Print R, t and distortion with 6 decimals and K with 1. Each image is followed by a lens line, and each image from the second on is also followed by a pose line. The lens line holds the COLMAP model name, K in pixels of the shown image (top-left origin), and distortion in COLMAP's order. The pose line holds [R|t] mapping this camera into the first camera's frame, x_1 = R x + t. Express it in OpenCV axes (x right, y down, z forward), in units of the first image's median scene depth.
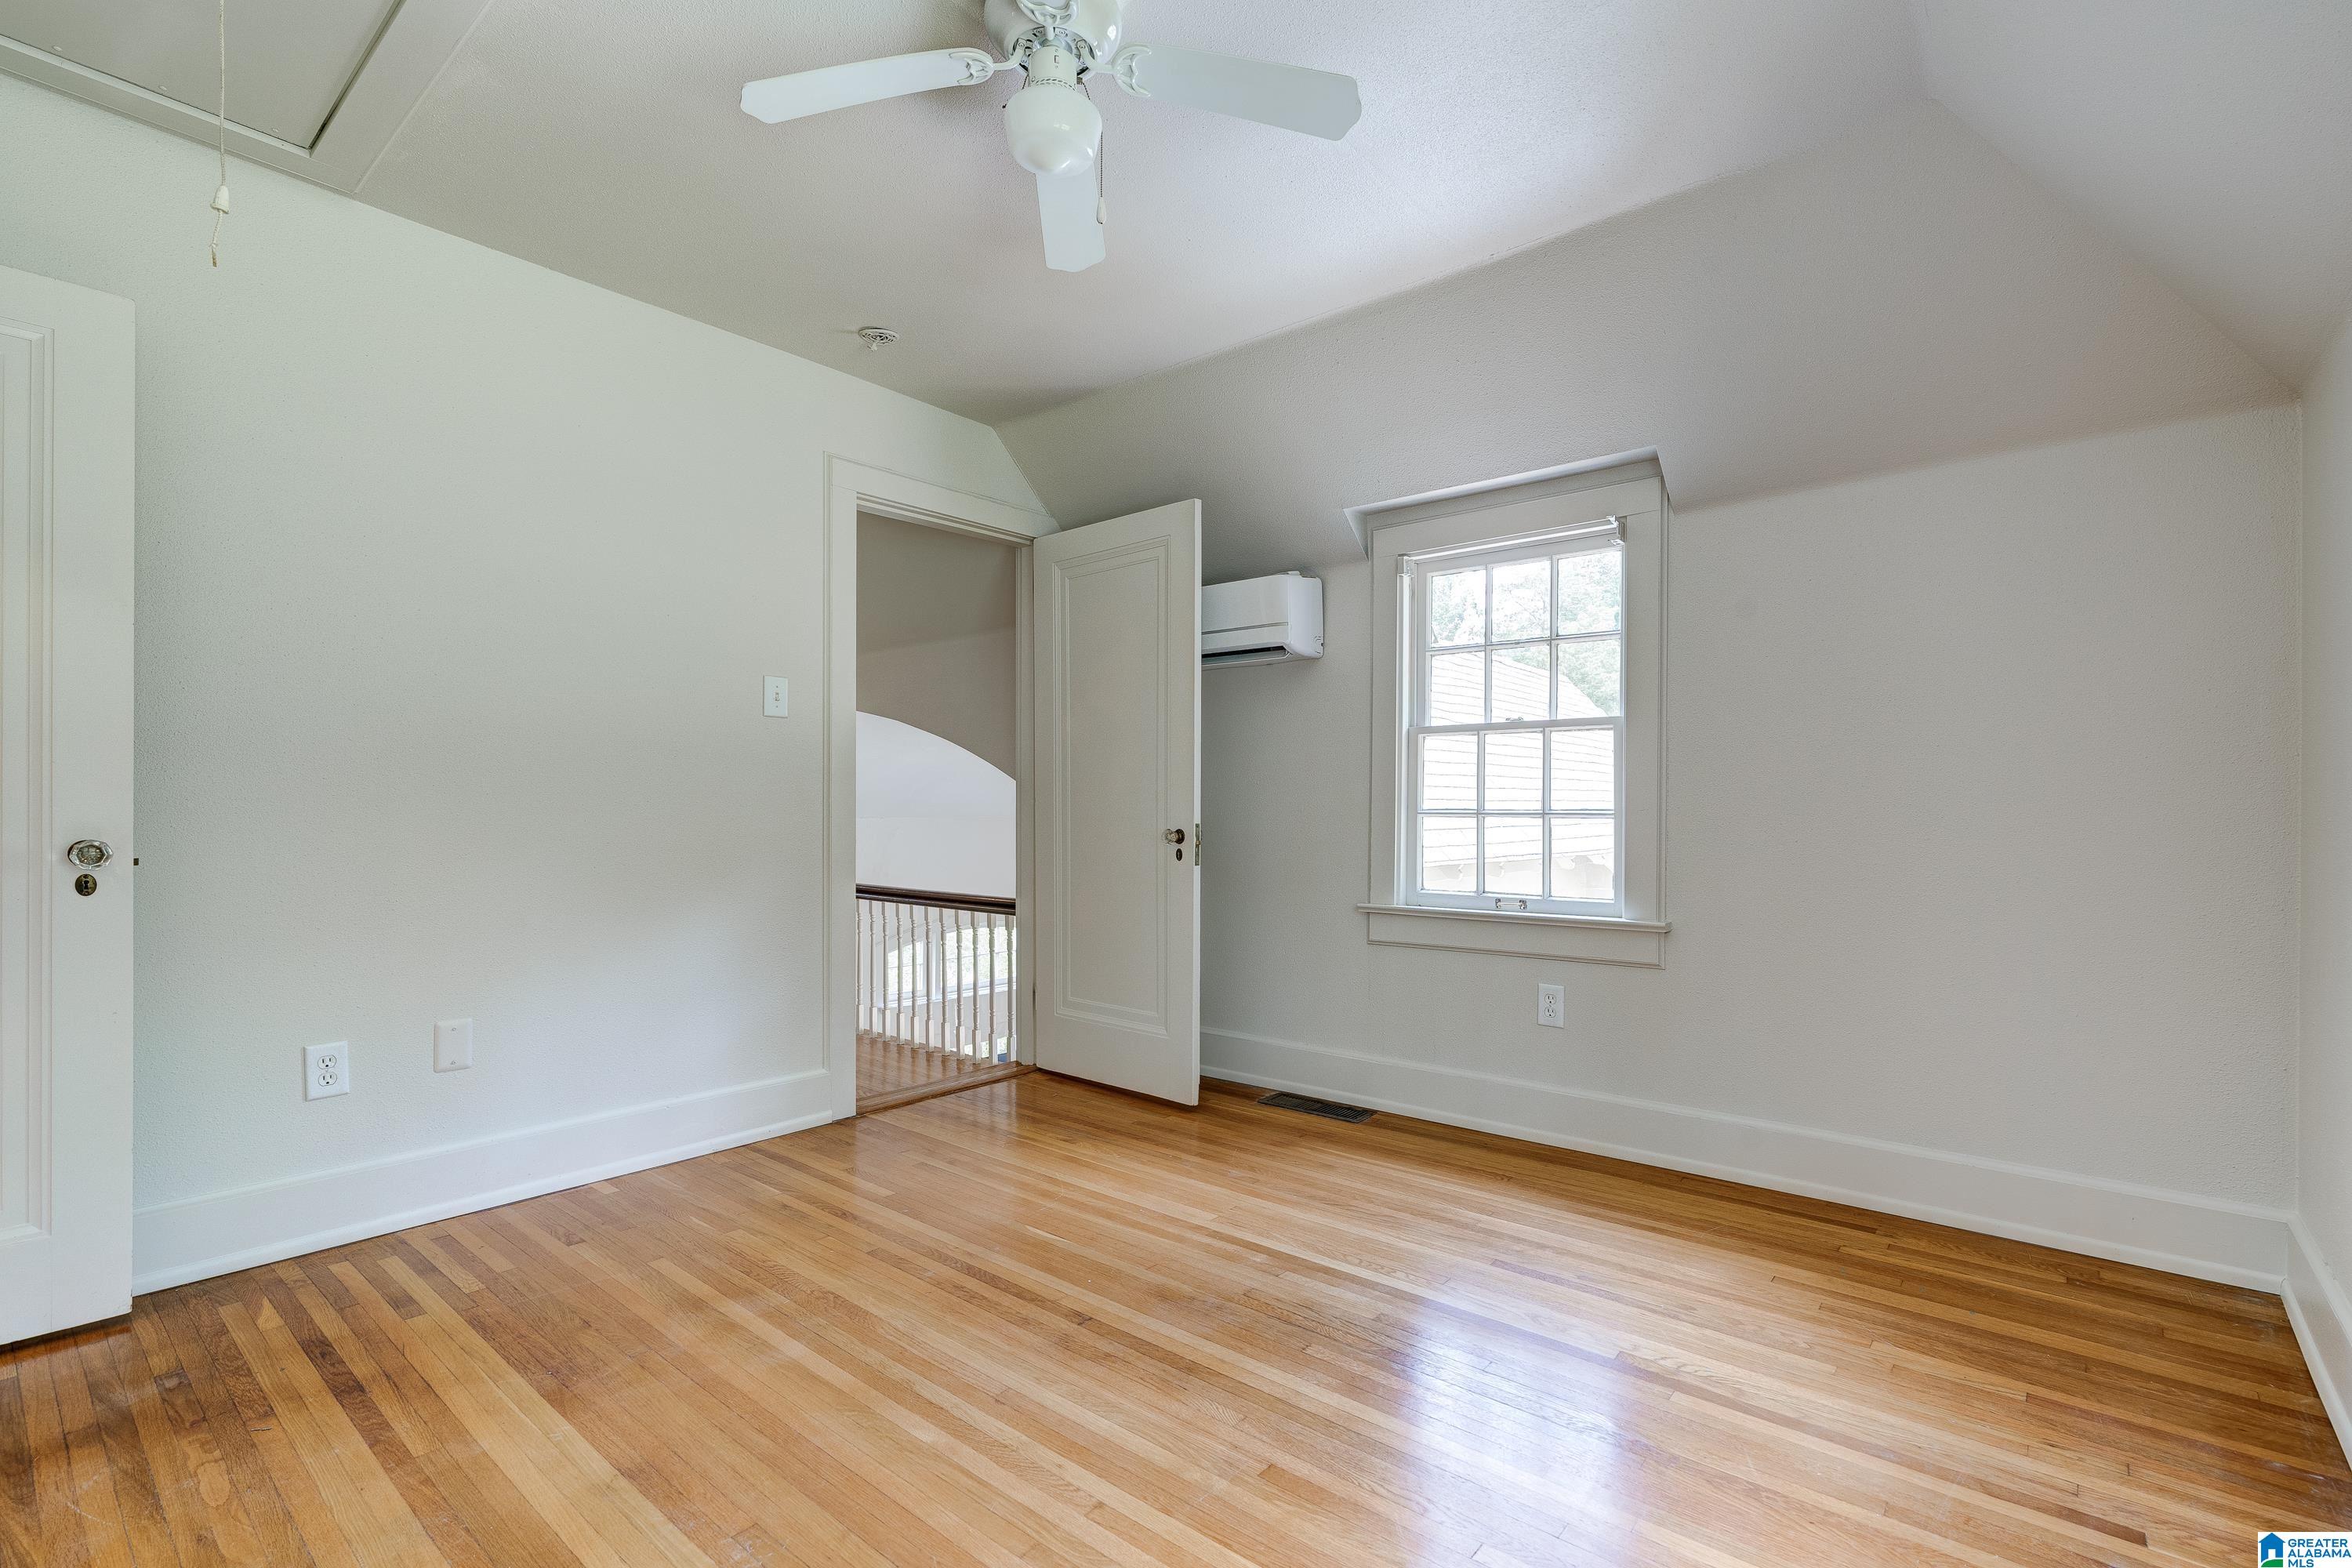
lens RADIAL K [[1074.9, 0, 1188.3], [0, 1074.9, 816.4], [0, 0, 1]] dist [-0.000034, 0.000997]
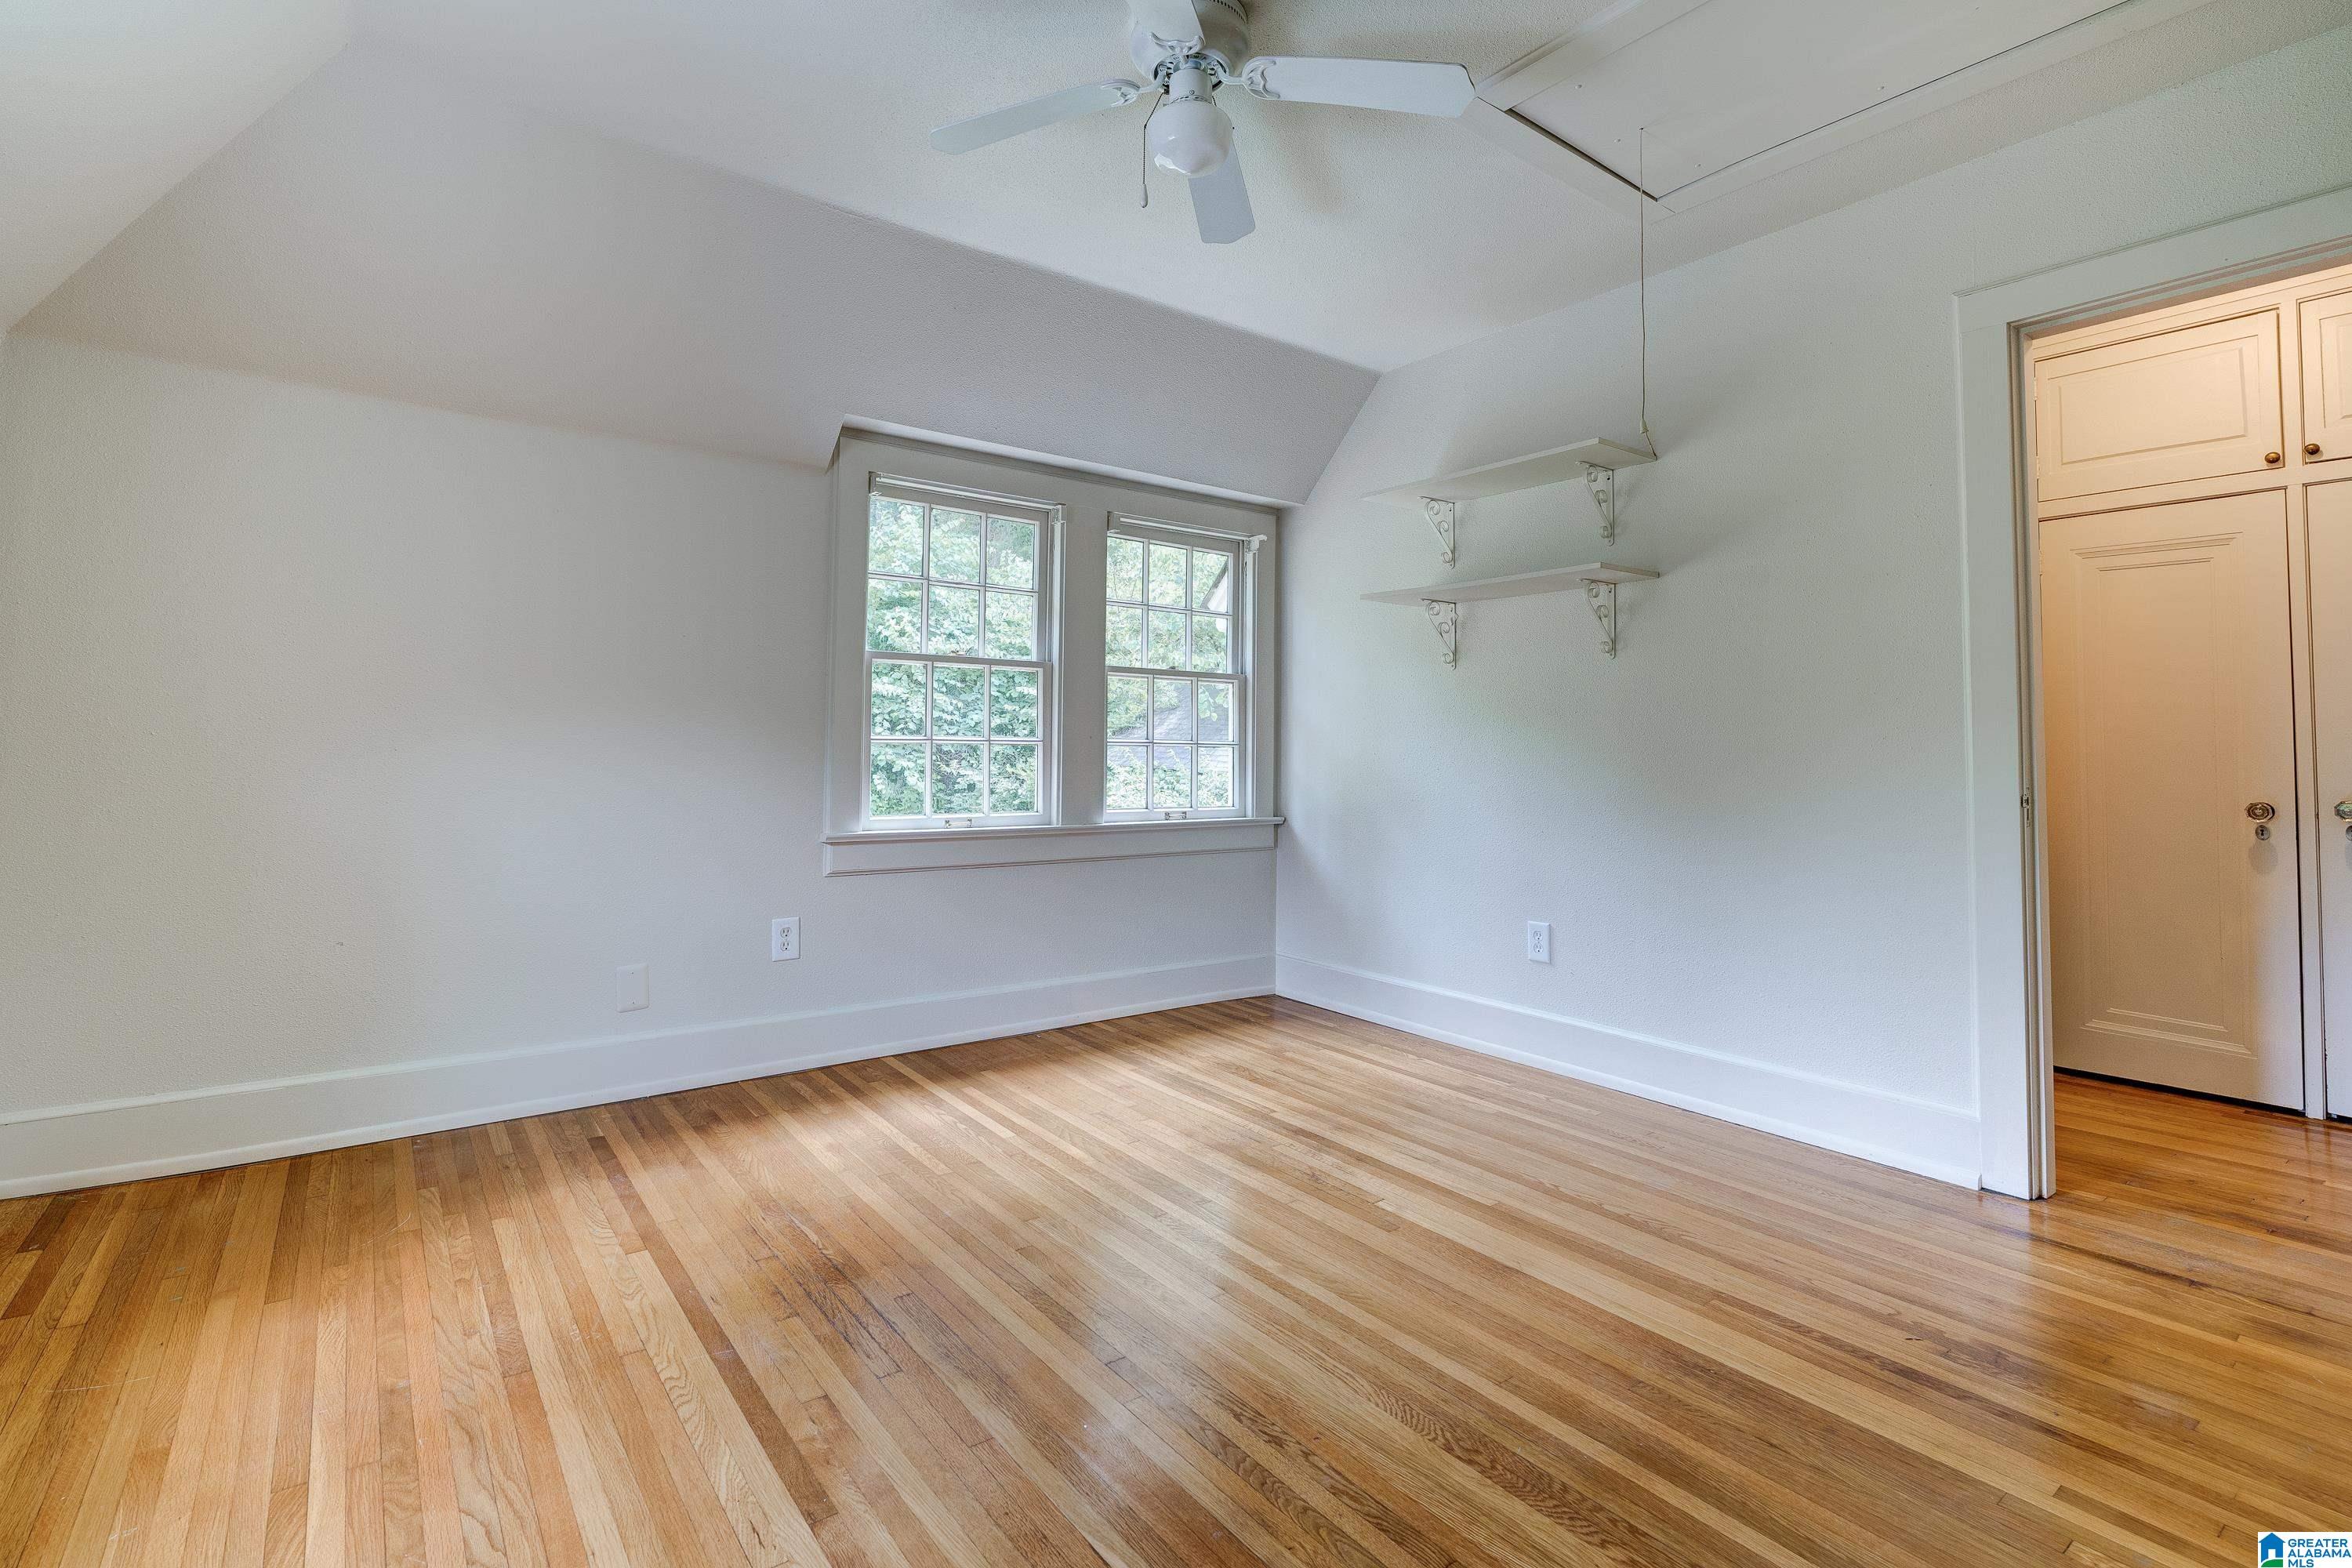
lens RADIAL K [[1097.8, 0, 1165.6], [0, 1097.8, 692.3], [0, 0, 1]] dist [0.001486, 0.000706]
pose [[-0.970792, -0.003615, 0.239895, -0.376252], [-0.014126, 0.999013, -0.042109, -0.004418], [-0.239506, -0.044268, -0.969885, 2.069424]]
